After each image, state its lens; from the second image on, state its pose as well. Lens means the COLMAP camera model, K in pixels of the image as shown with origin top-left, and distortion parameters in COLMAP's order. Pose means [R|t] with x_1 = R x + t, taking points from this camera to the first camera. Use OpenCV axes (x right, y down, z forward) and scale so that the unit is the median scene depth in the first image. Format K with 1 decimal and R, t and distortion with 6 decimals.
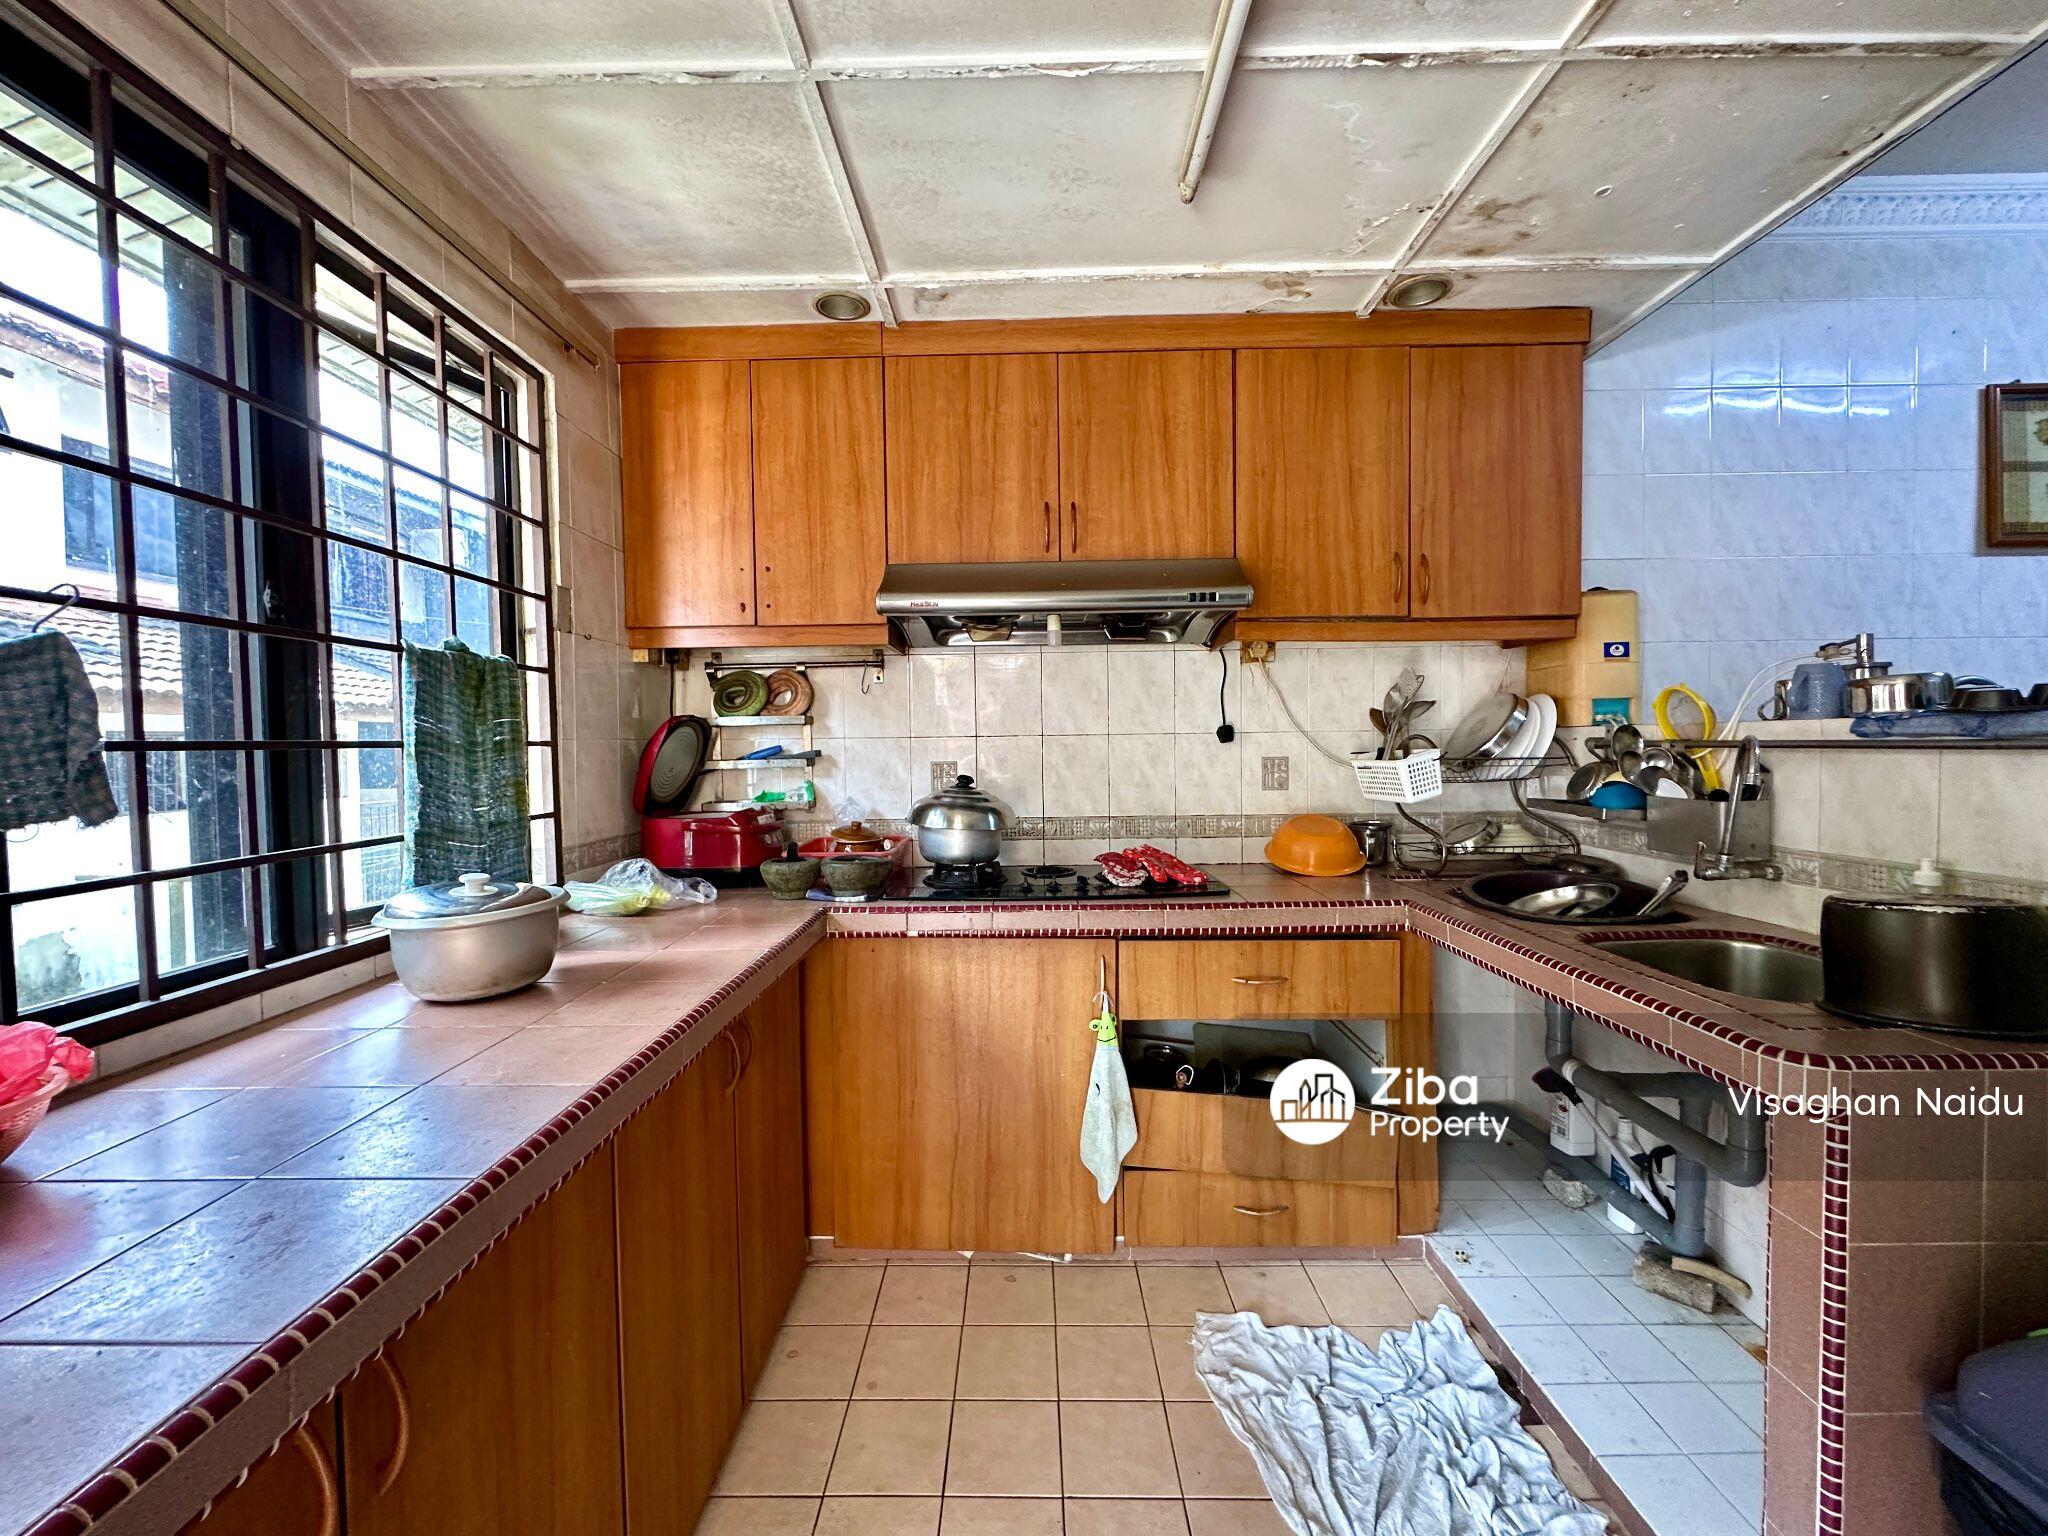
lens RADIAL K [[893.9, 0, 1032.6], [0, 893.9, 760.3], [0, 0, 1]] dist [-0.000176, 0.000502]
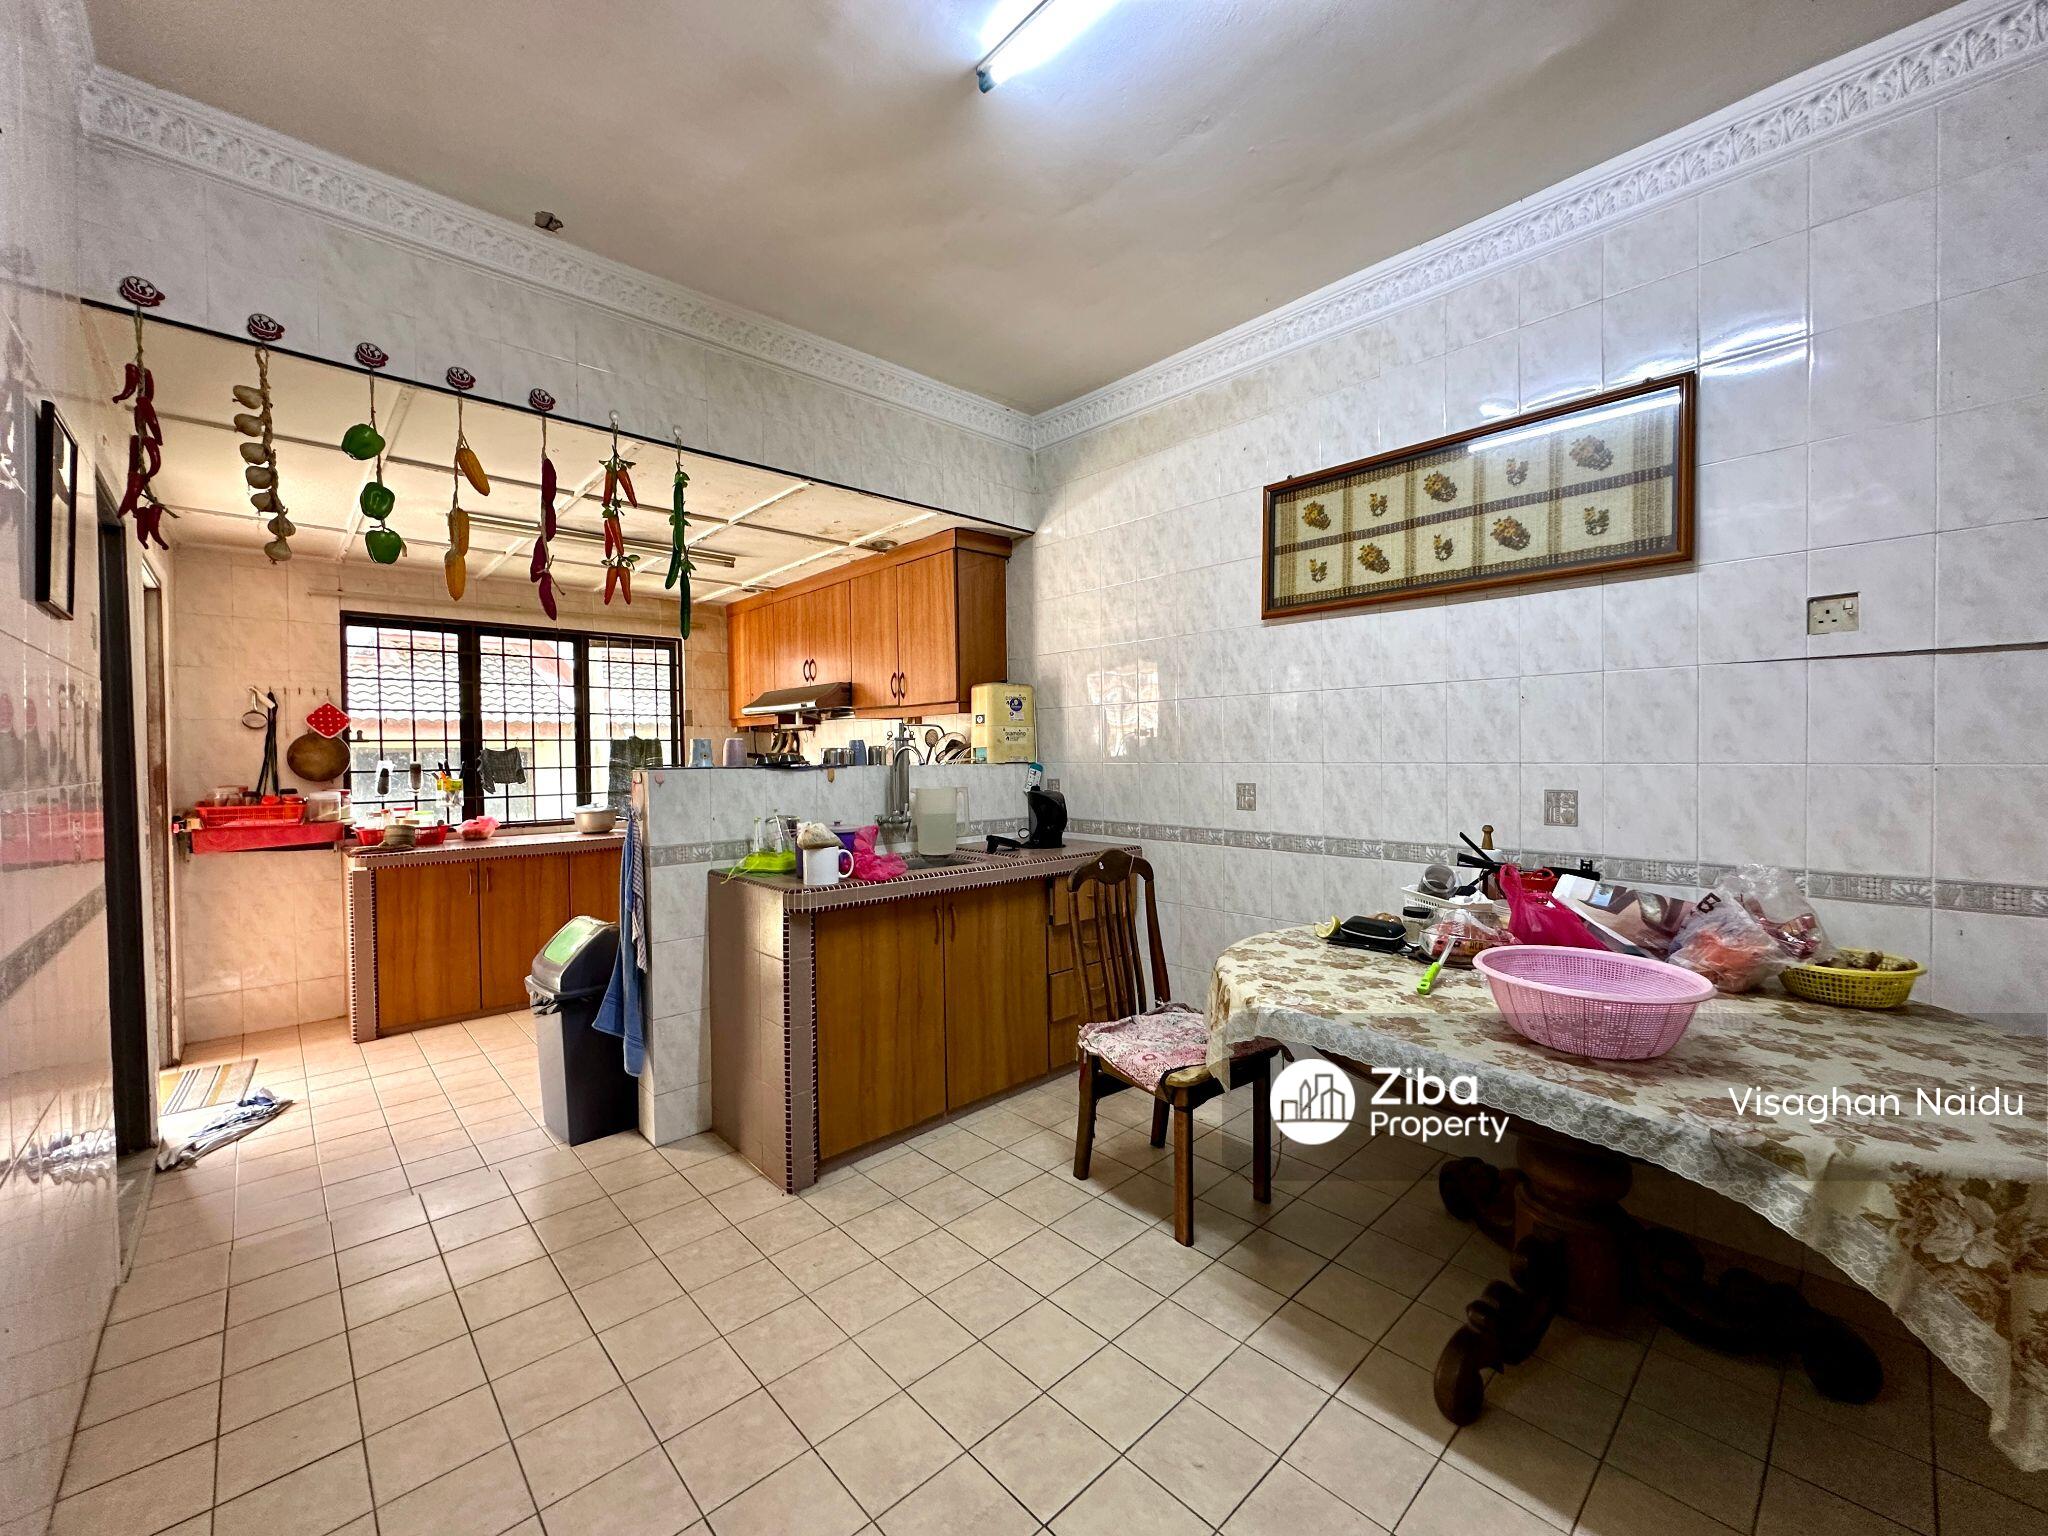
lens RADIAL K [[815.8, 0, 1025.7], [0, 815.8, 770.9], [0, 0, 1]] dist [-0.003965, 0.000625]
pose [[0.675058, 0.020069, -0.737491, 1.664014], [-0.028931, 0.999581, 0.000720, -0.026334], [0.737197, 0.020850, 0.675356, 0.026529]]
